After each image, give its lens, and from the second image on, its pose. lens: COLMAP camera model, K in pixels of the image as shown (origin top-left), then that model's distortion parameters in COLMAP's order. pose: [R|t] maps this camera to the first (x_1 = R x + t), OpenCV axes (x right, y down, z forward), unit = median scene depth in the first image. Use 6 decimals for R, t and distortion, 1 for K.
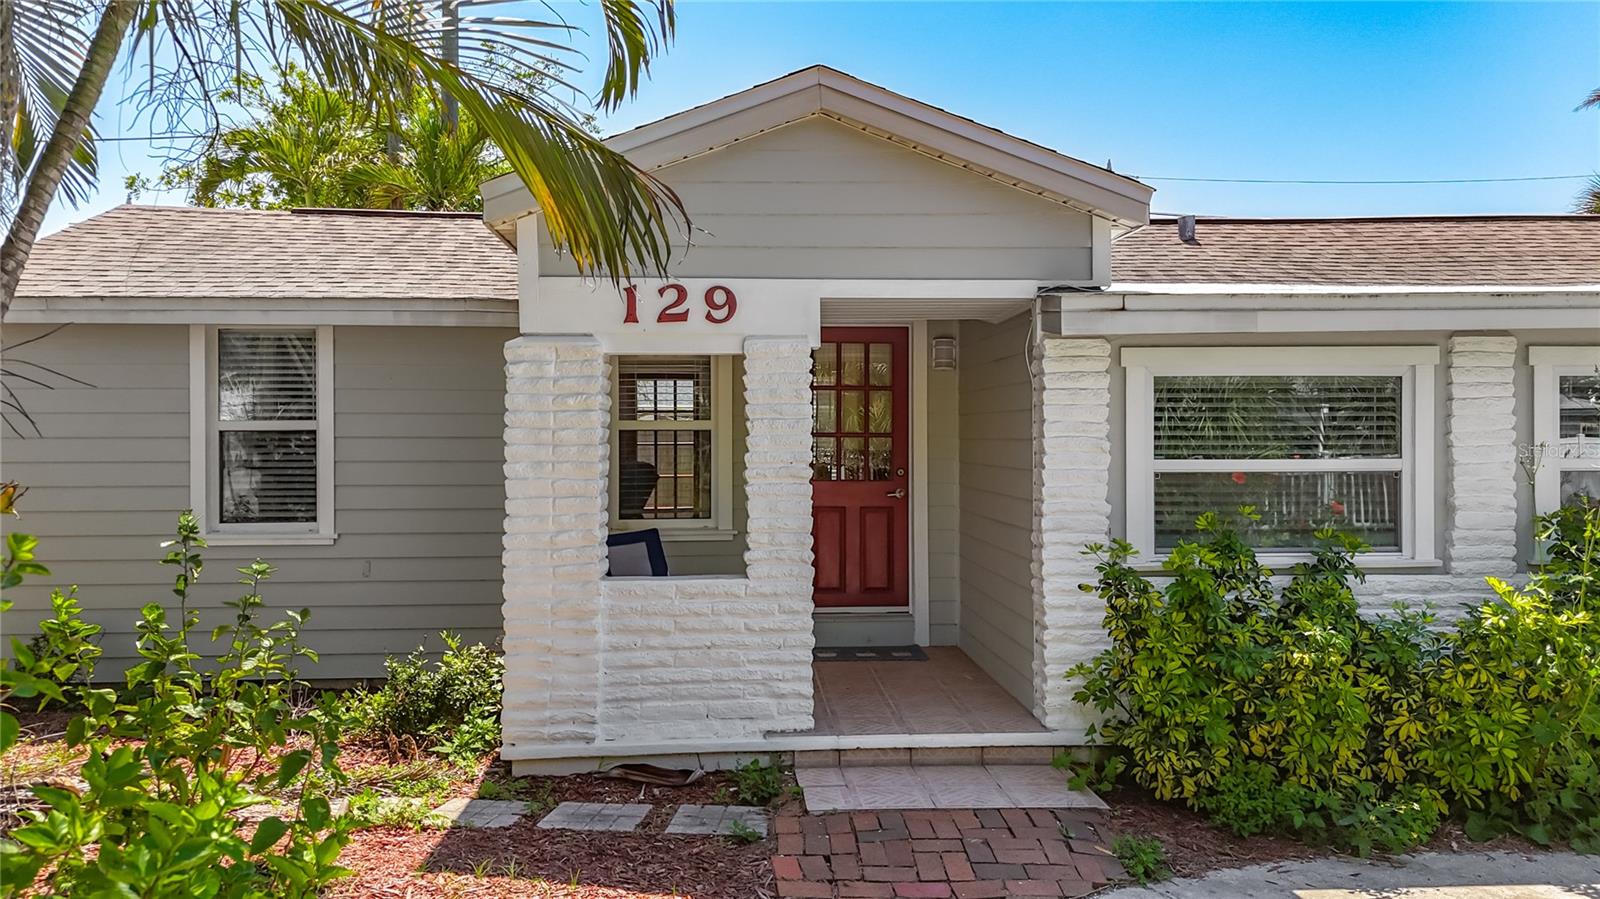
lens RADIAL K [[1181.9, 0, 796.6], [0, 1181.9, 427.7], [0, 0, 1]] dist [0.100519, -0.198708]
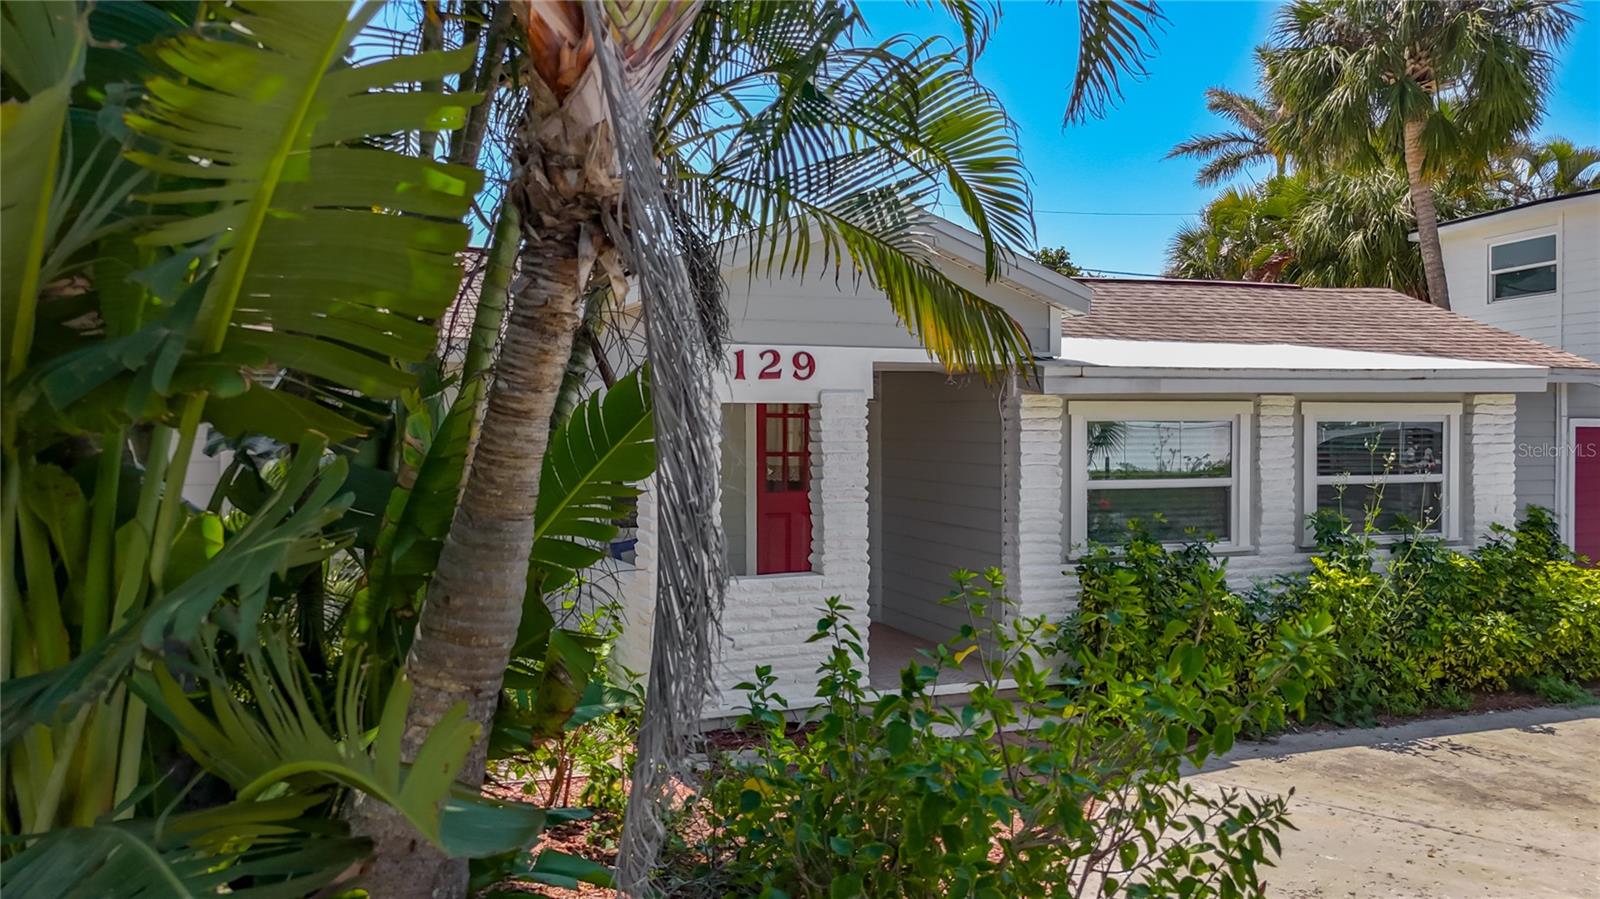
lens RADIAL K [[1201.3, 0, 800.0], [0, 1201.3, 449.5], [0, 0, 1]] dist [0.043914, -0.073927]
pose [[0.949375, -0.004449, 0.314113, -0.484917], [0.005501, 0.999982, -0.002463, -0.008444], [-0.314096, 0.004066, 0.949383, -0.257201]]
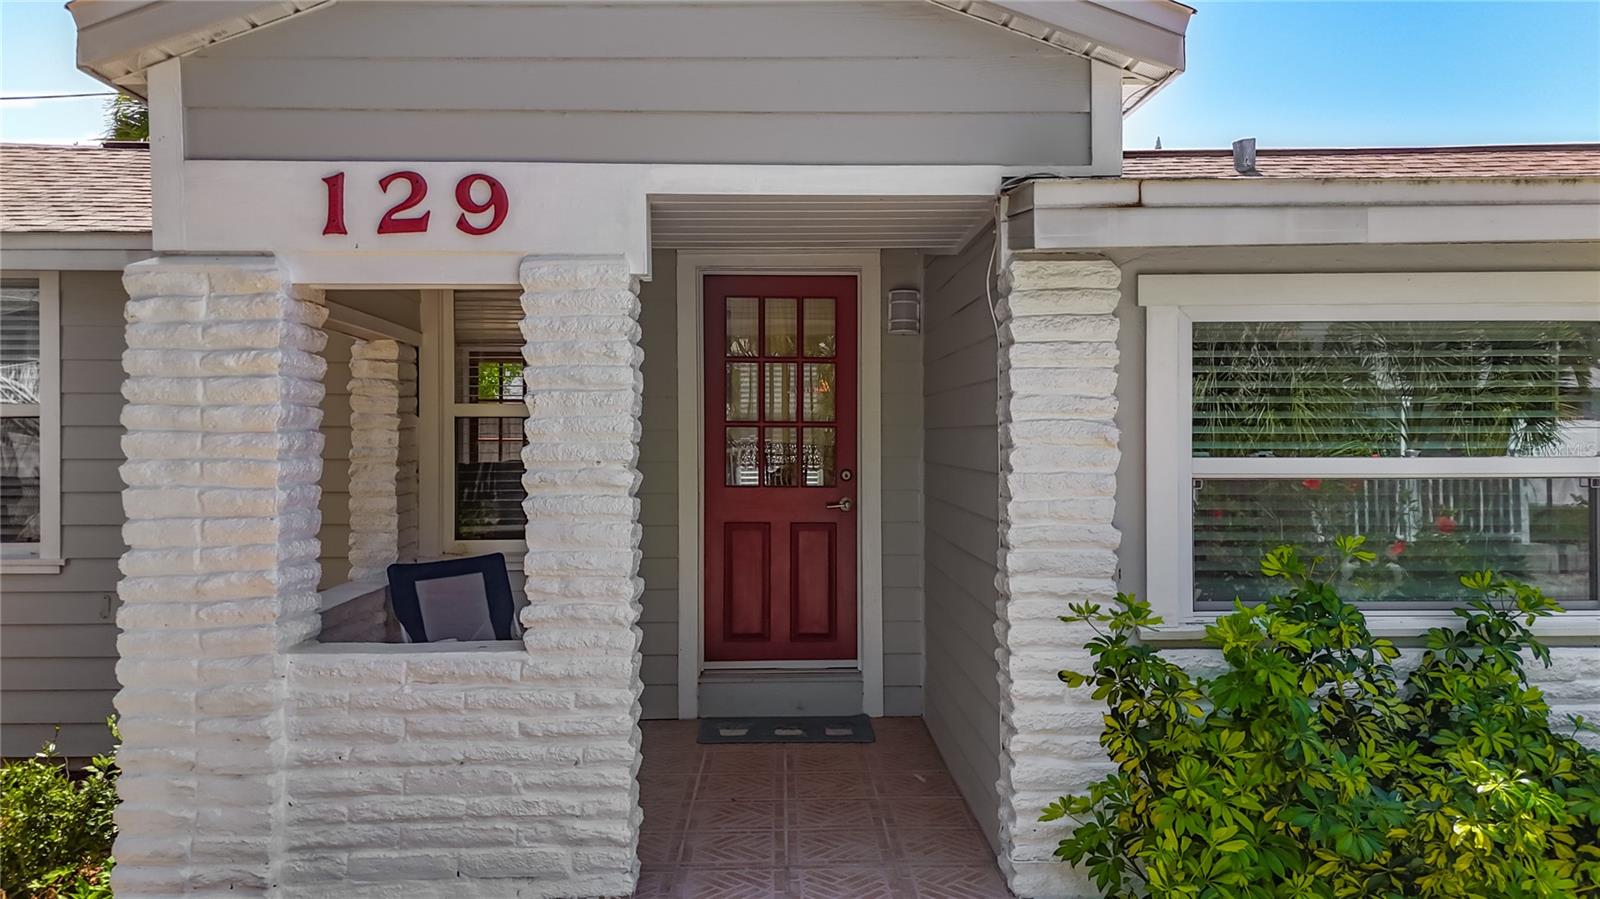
lens RADIAL K [[1188.1, 0, 795.9], [0, 1188.1, 427.9], [0, 0, 1]] dist [0.081391, -0.113624]
pose [[0.999201, 0.000401, -0.039969, 0.123763], [-0.000379, 1.000000, 0.000559, 0.011602], [0.039969, -0.000543, 0.999201, 0.384843]]
